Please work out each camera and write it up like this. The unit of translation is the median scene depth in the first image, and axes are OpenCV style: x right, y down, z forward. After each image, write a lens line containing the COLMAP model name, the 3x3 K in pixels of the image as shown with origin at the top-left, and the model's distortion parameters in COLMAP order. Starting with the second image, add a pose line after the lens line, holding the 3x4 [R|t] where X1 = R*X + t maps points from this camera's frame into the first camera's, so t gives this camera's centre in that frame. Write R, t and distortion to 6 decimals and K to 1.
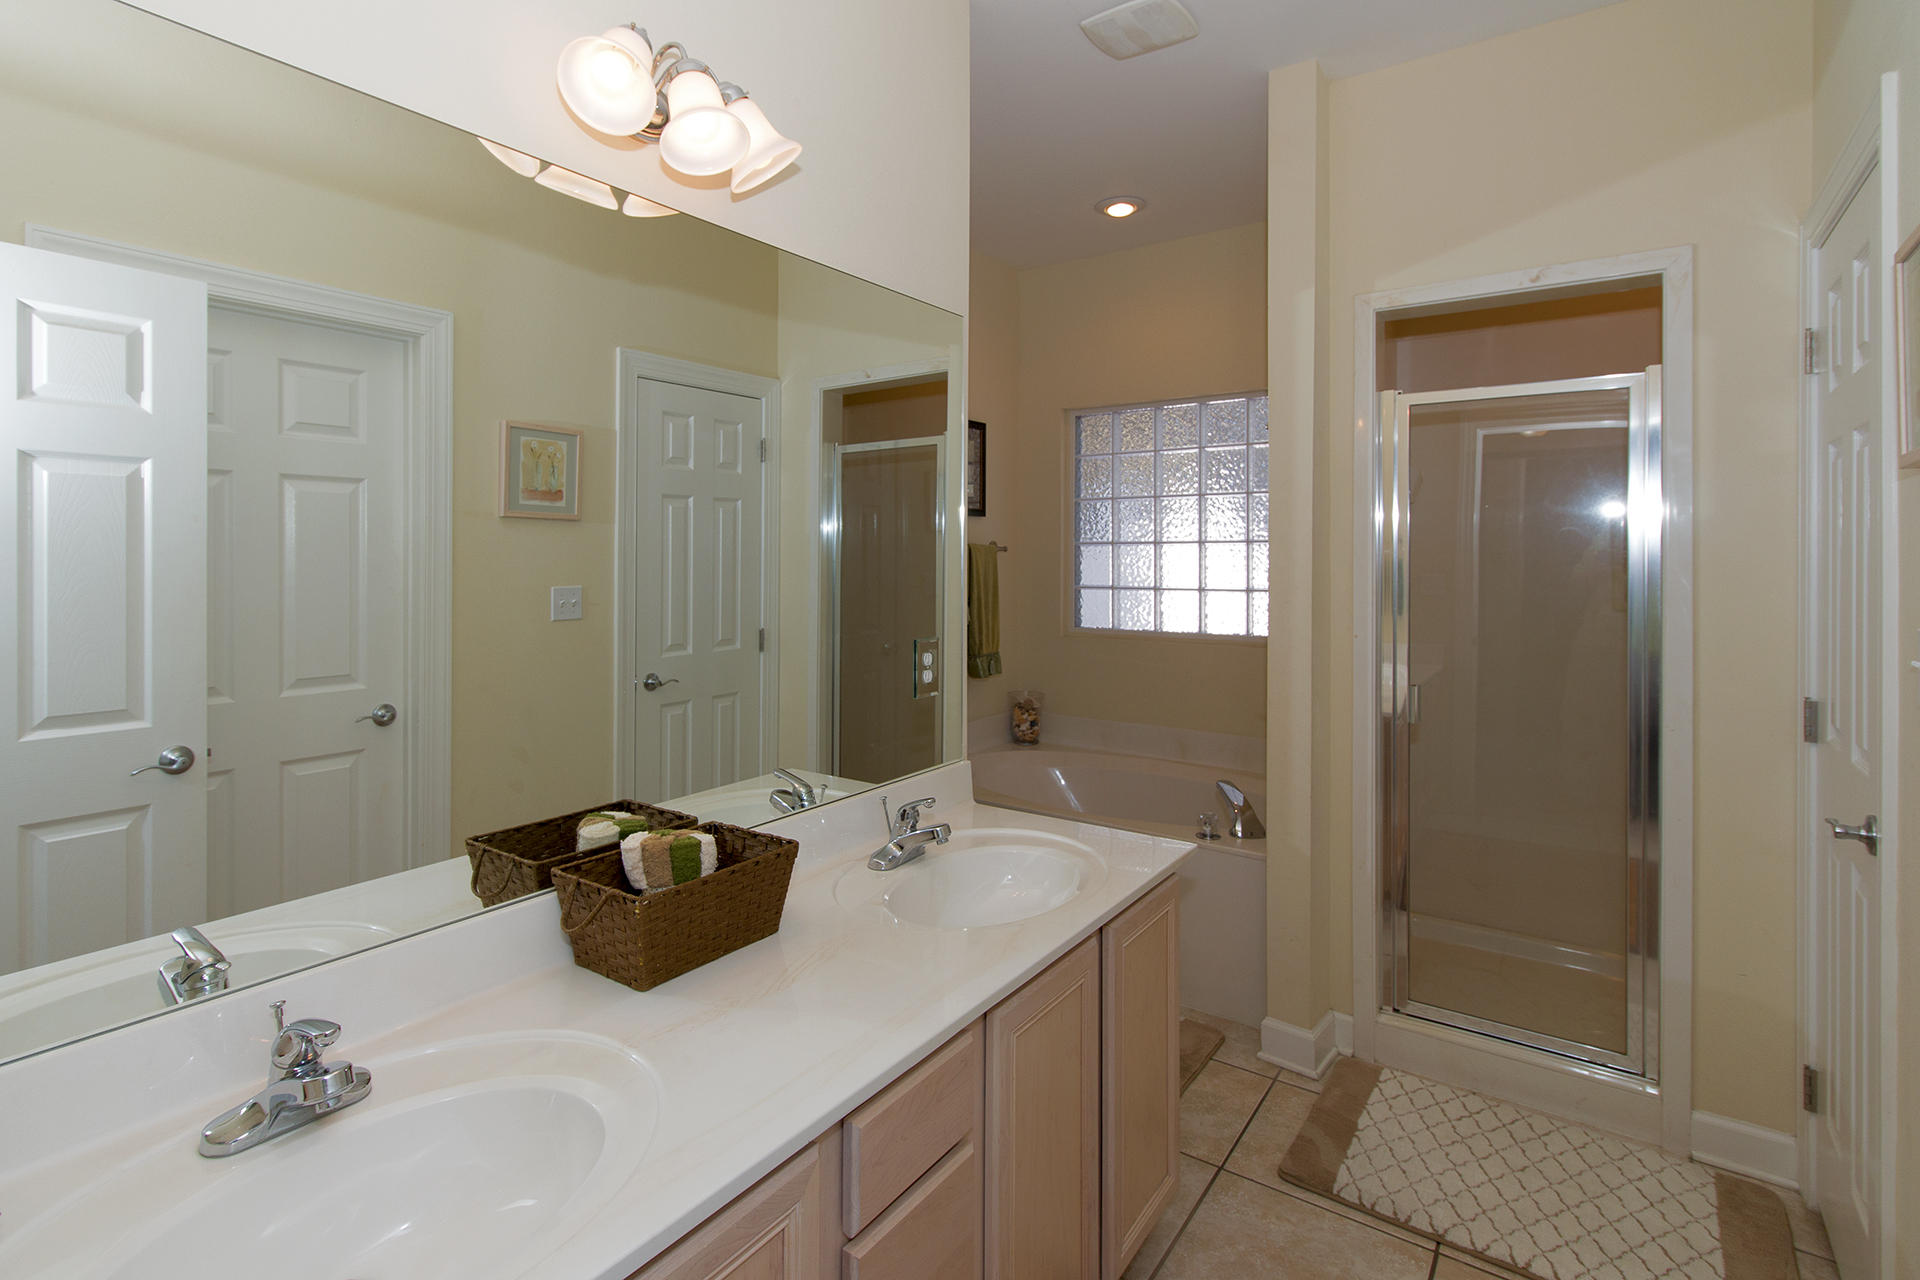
lens RADIAL K [[917.2, 0, 925.4], [0, 917.2, 541.9], [0, 0, 1]] dist [-0.001456, -0.000253]
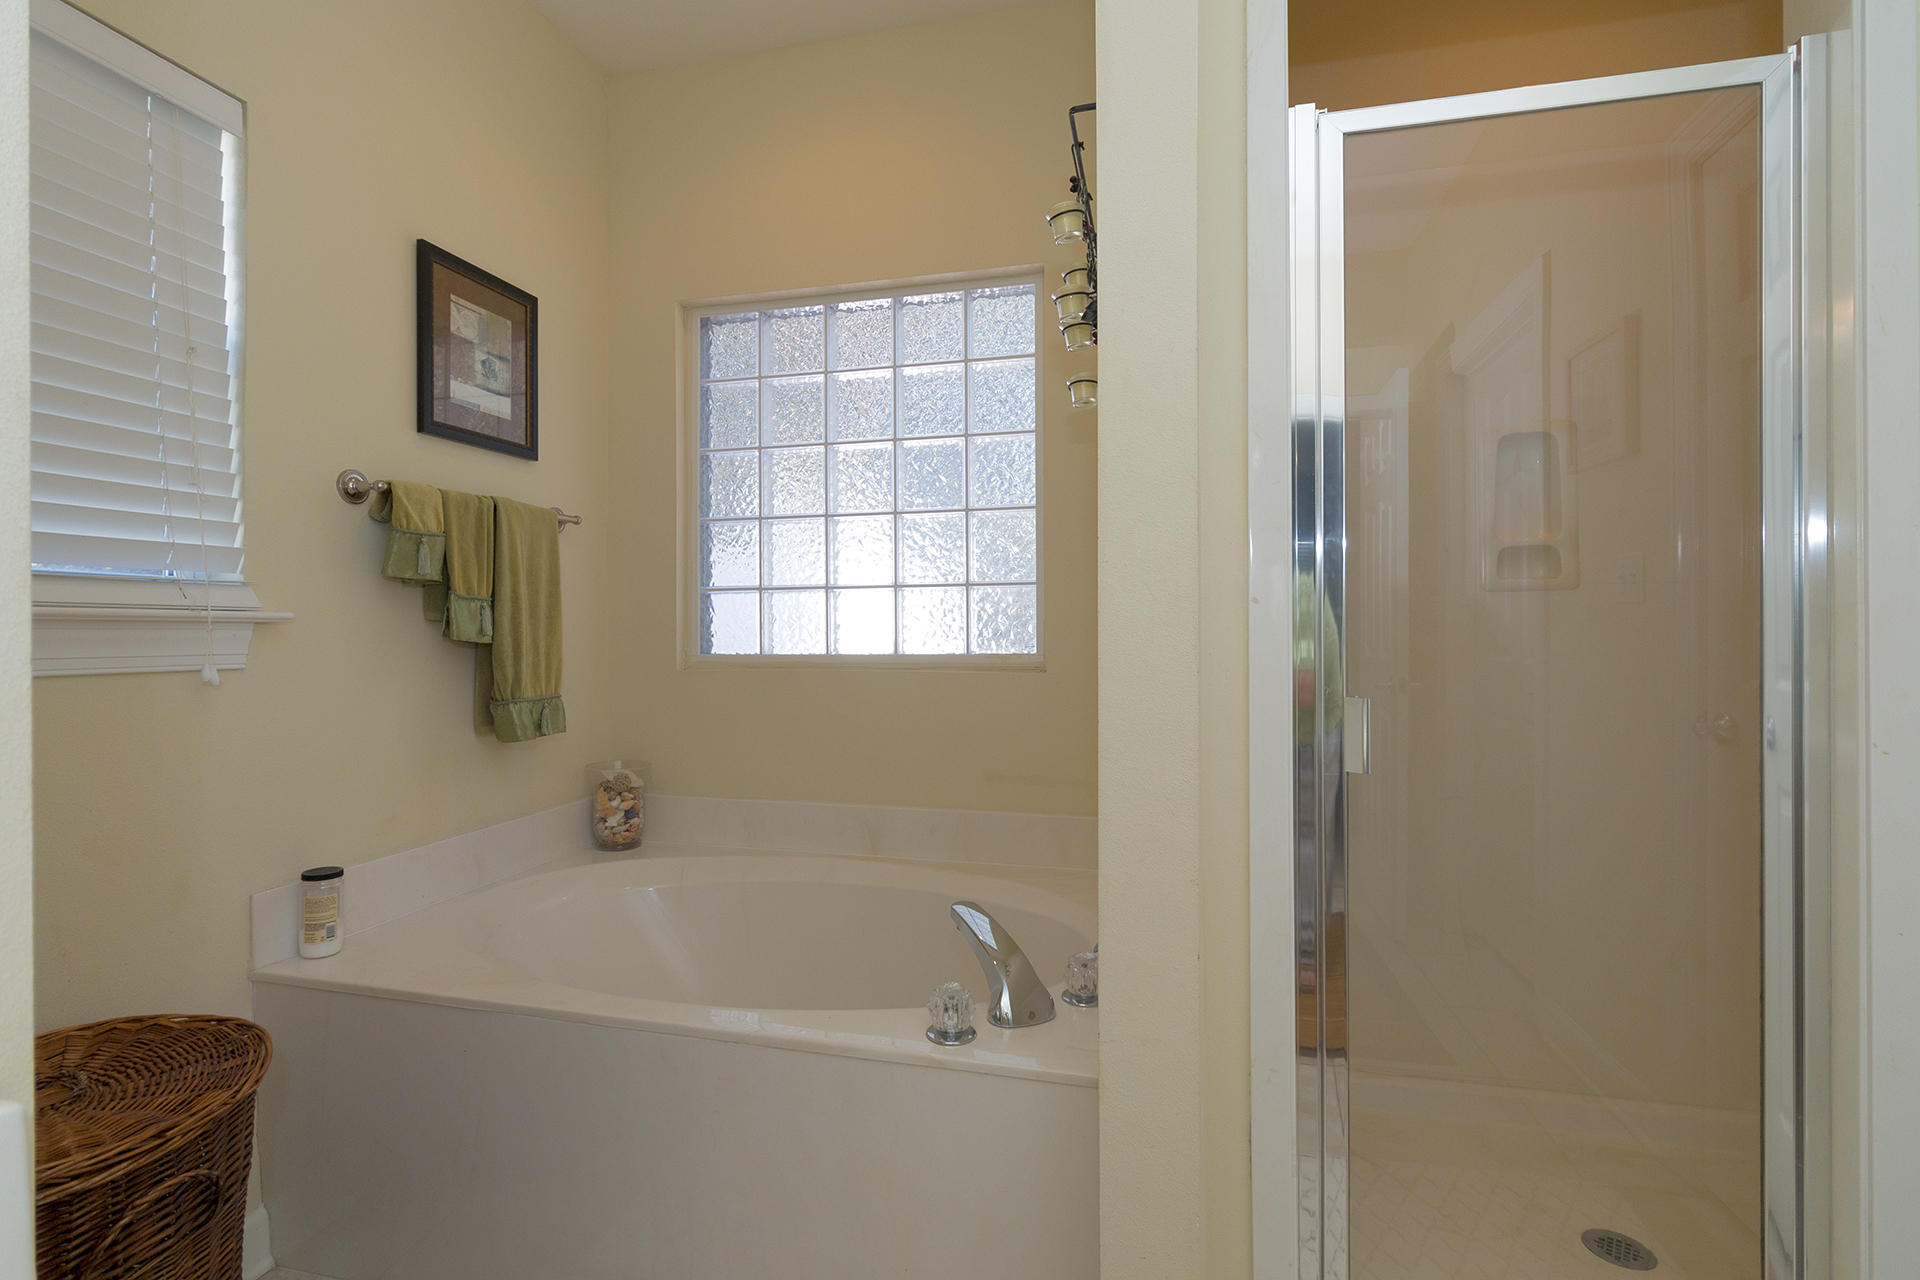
lens RADIAL K [[893.3, 0, 931.8], [0, 893.3, 617.9], [0, 0, 1]] dist [0.000311, 0.000200]
pose [[0.928197, -0.004674, 0.372060, 0.084782], [0.002982, 0.999982, 0.005123, 0.067702], [-0.372077, -0.003645, 0.928195, 0.386117]]
